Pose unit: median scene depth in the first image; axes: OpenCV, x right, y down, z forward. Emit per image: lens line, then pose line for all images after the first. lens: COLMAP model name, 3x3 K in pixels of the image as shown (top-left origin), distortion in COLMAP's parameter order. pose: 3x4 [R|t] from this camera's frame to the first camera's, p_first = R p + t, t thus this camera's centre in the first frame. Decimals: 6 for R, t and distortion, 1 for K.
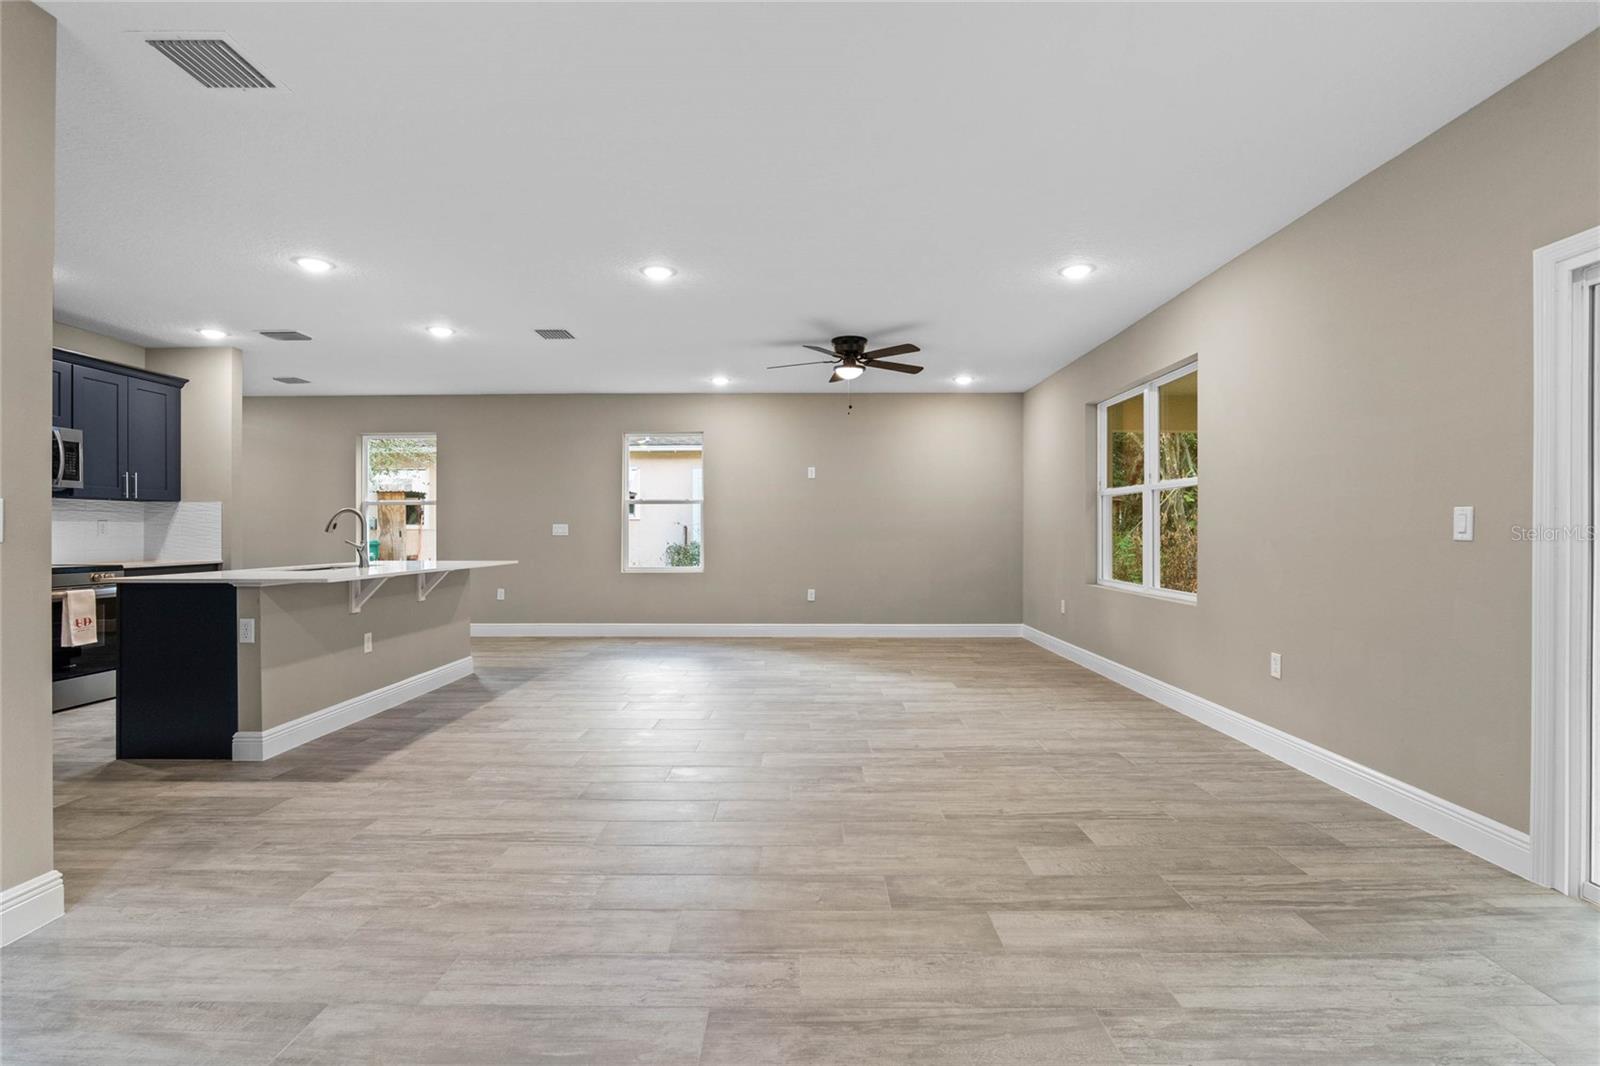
lens RADIAL K [[740.0, 0, 808.8], [0, 740.0, 536.1], [0, 0, 1]] dist [-0.023119, 0.007534]
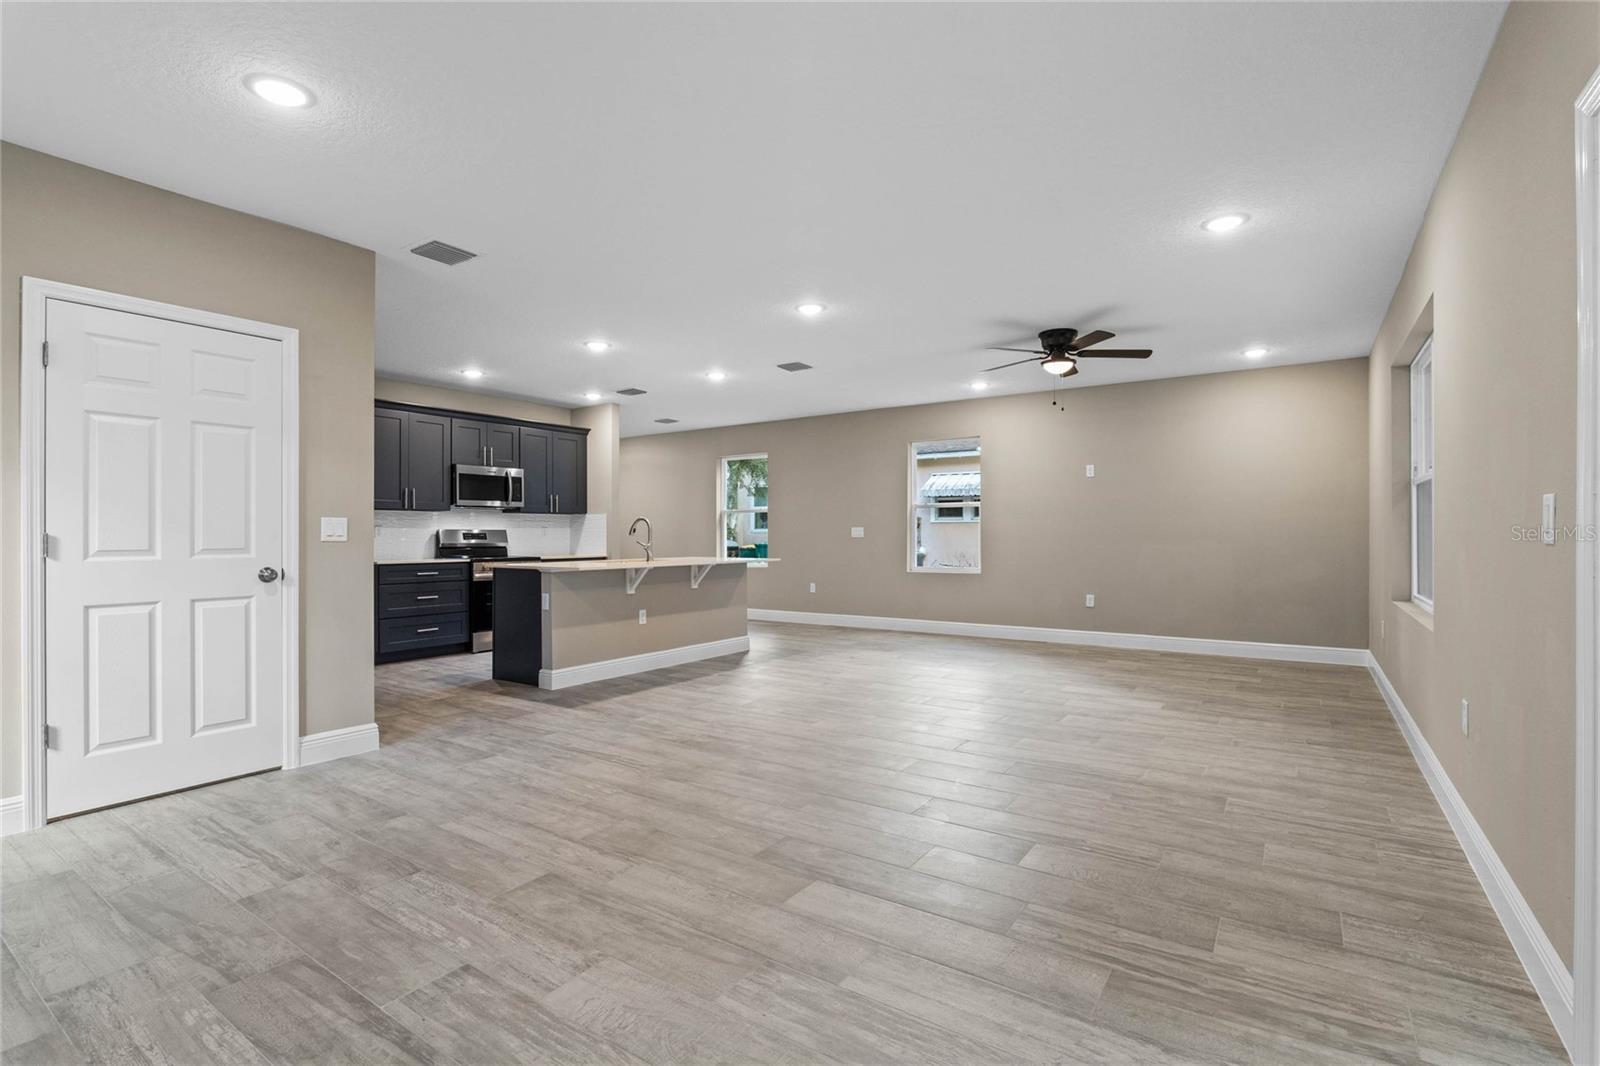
lens RADIAL K [[740.0, 0, 808.8], [0, 740.0, 536.1], [0, 0, 1]] dist [-0.023119, 0.007534]
pose [[0.833588, -0.000779, -0.552386, 0.506253], [-0.000835, 0.999996, -0.002671, 0.000251], [0.552386, 0.002688, 0.833584, 0.044990]]
